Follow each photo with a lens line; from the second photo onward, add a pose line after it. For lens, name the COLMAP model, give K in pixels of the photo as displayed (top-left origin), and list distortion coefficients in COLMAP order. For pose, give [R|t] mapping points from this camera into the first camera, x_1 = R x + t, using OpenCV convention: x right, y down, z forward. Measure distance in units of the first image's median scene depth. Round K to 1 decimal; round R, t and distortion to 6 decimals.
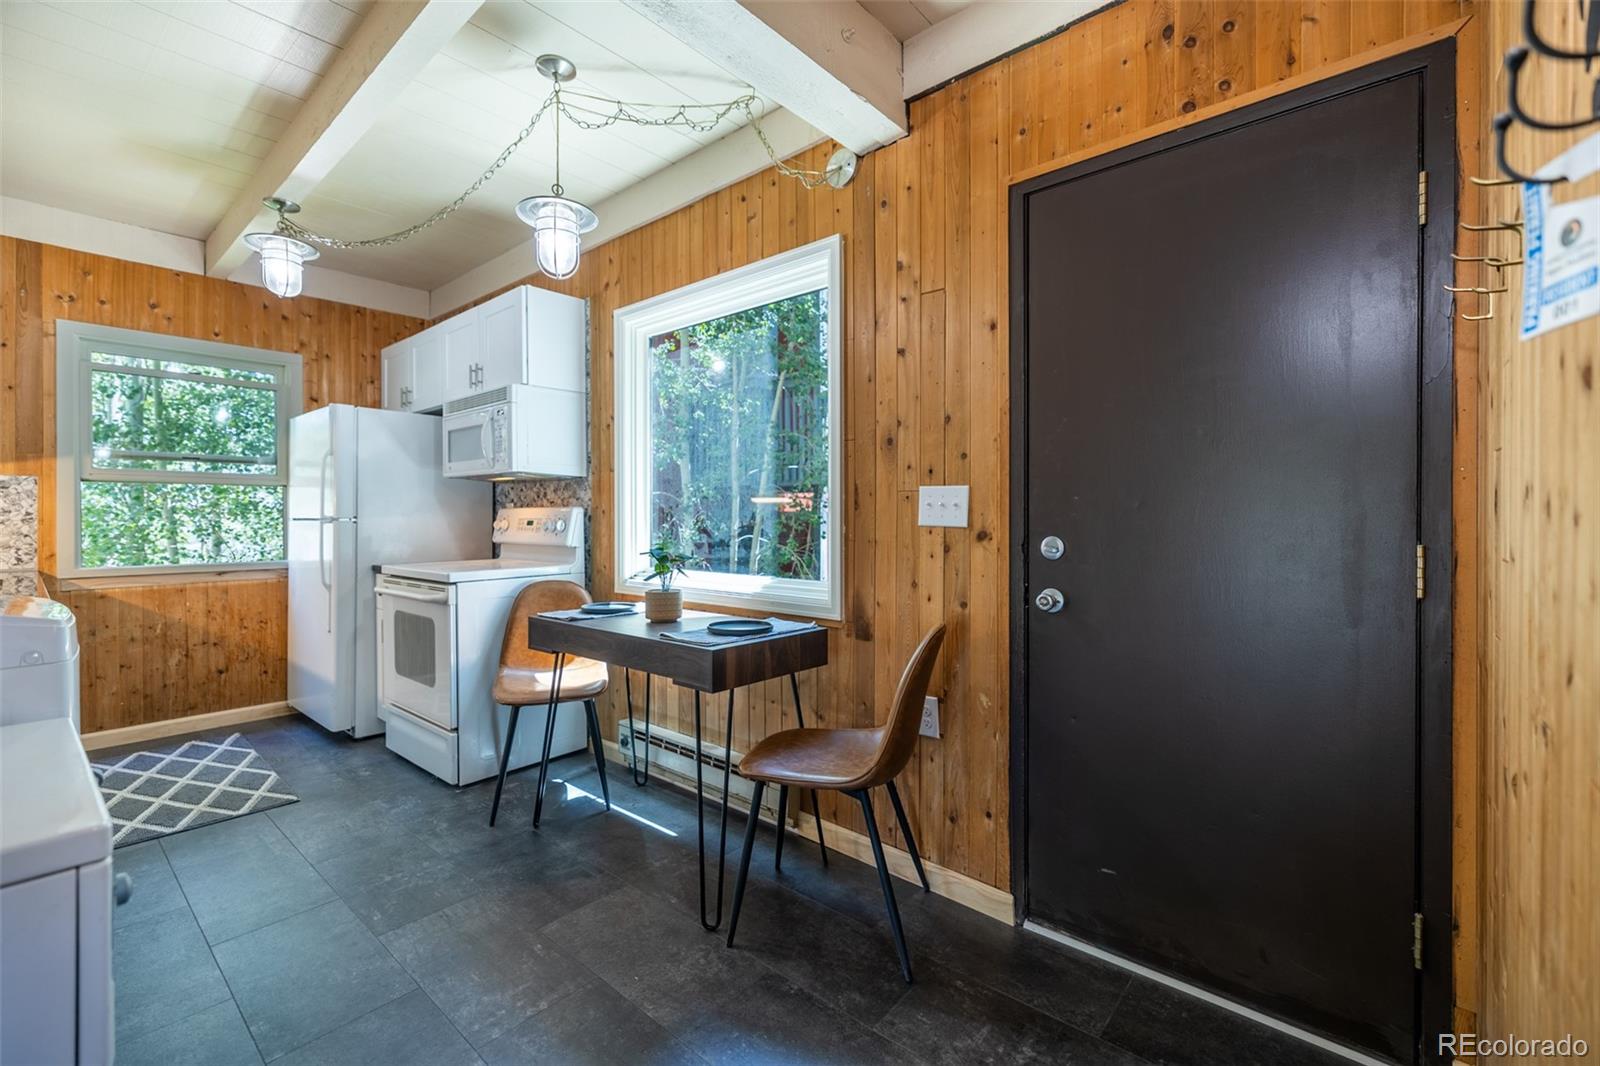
lens RADIAL K [[670.3, 0, 801.3], [0, 670.3, 519.4], [0, 0, 1]] dist [0.002015, -0.001753]
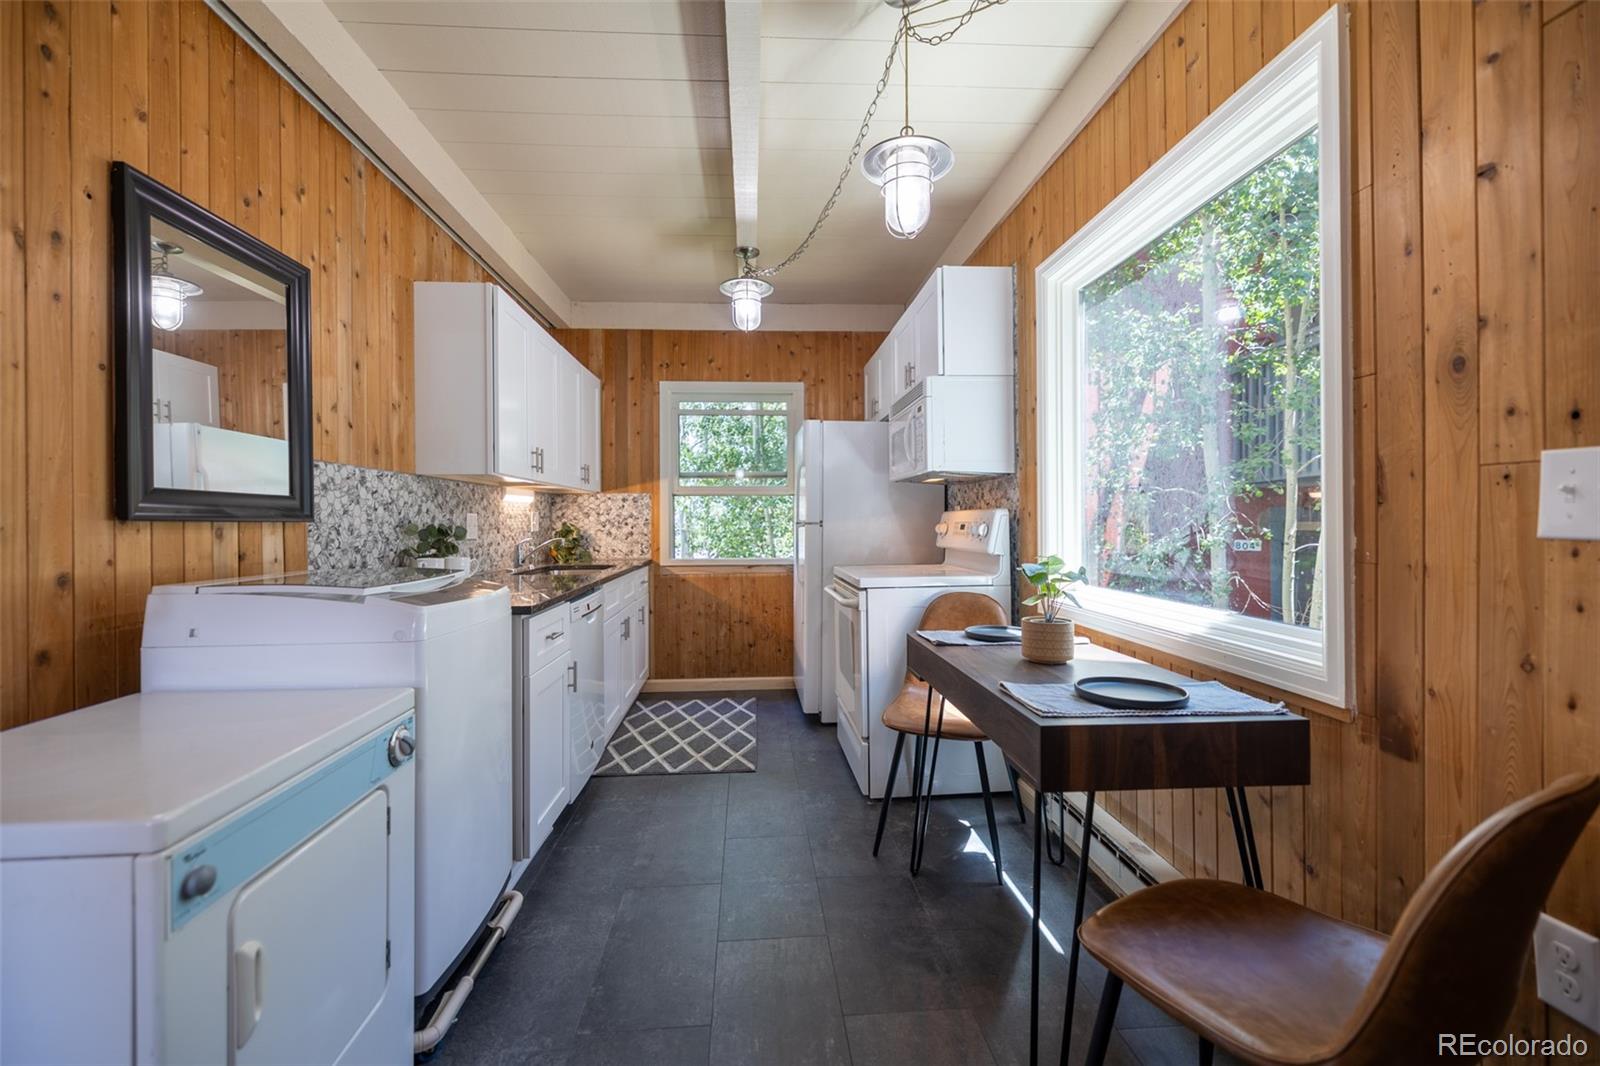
lens RADIAL K [[670.3, 0, 800.5], [0, 670.3, 521.1], [0, 0, 1]] dist [0.002015, -0.001753]
pose [[0.706309, -0.003437, -0.707895, 0.094833], [0.002771, 0.999994, -0.002091, -0.001595], [0.707898, -0.000485, 0.706315, 0.215480]]
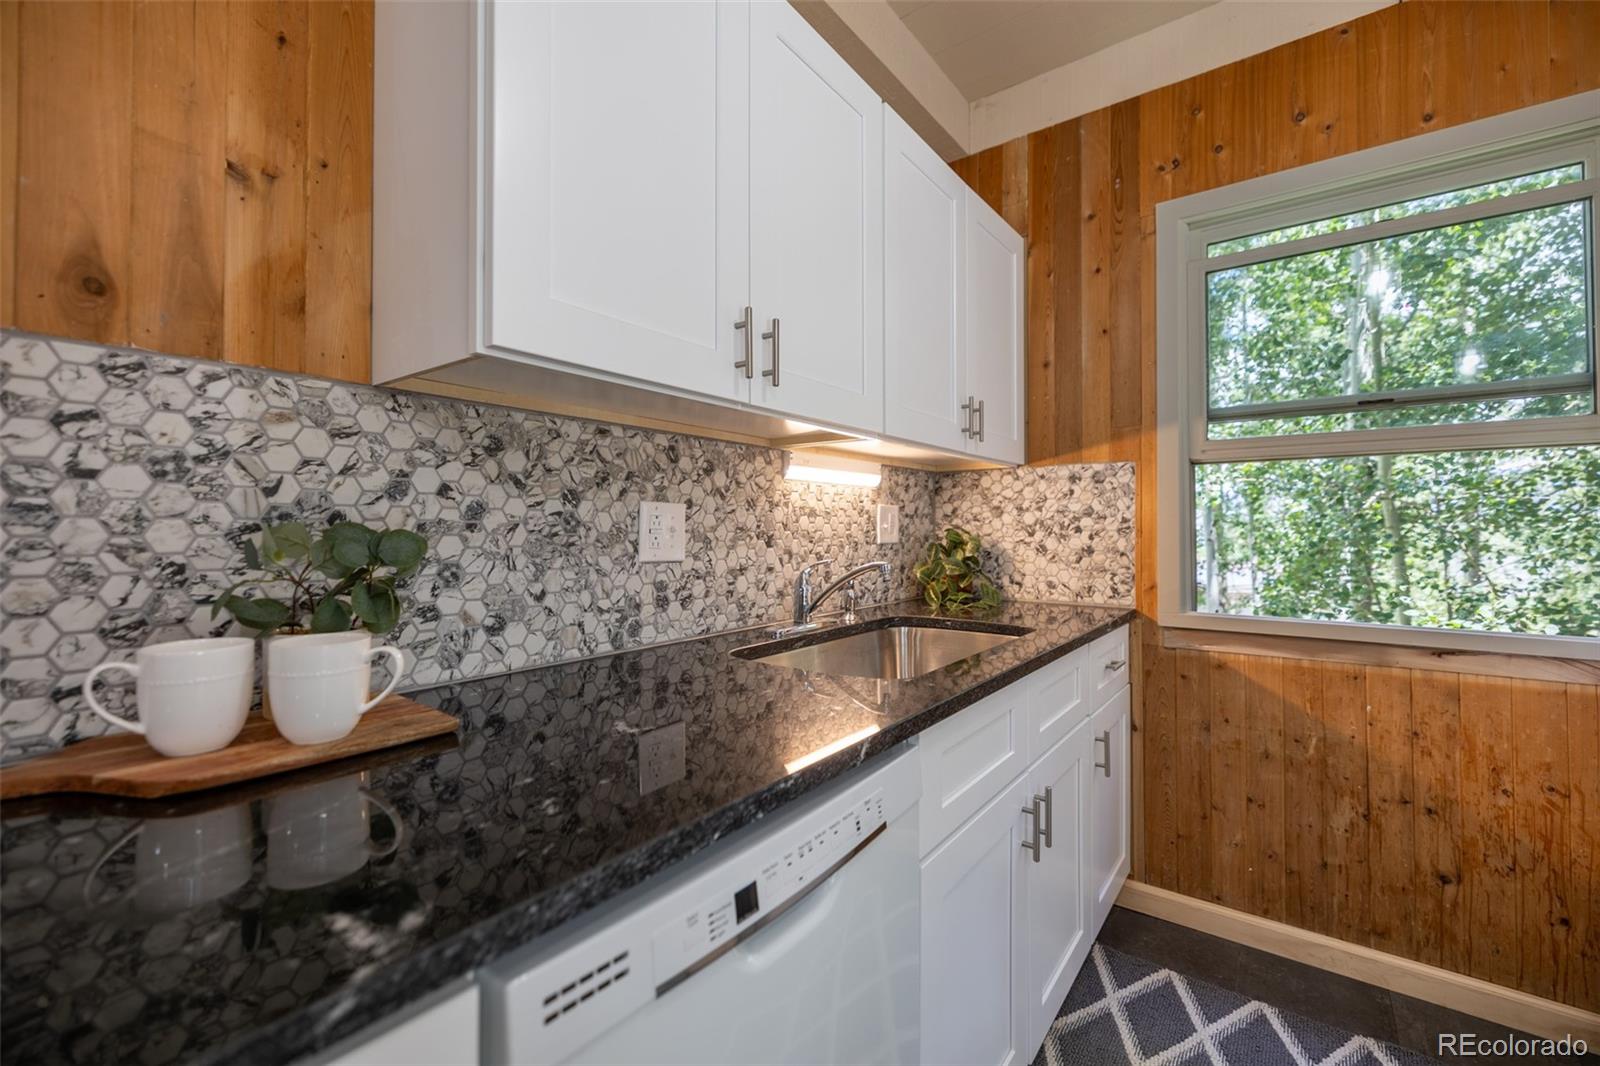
lens RADIAL K [[670.3, 0, 791.0], [0, 670.3, 521.0], [0, 0, 1]] dist [0.002015, -0.001753]
pose [[0.055970, -0.011232, -0.998369, -0.519781], [-0.003480, 0.999928, -0.011445, 0.000737], [0.998426, 0.004115, 0.055927, 0.634222]]
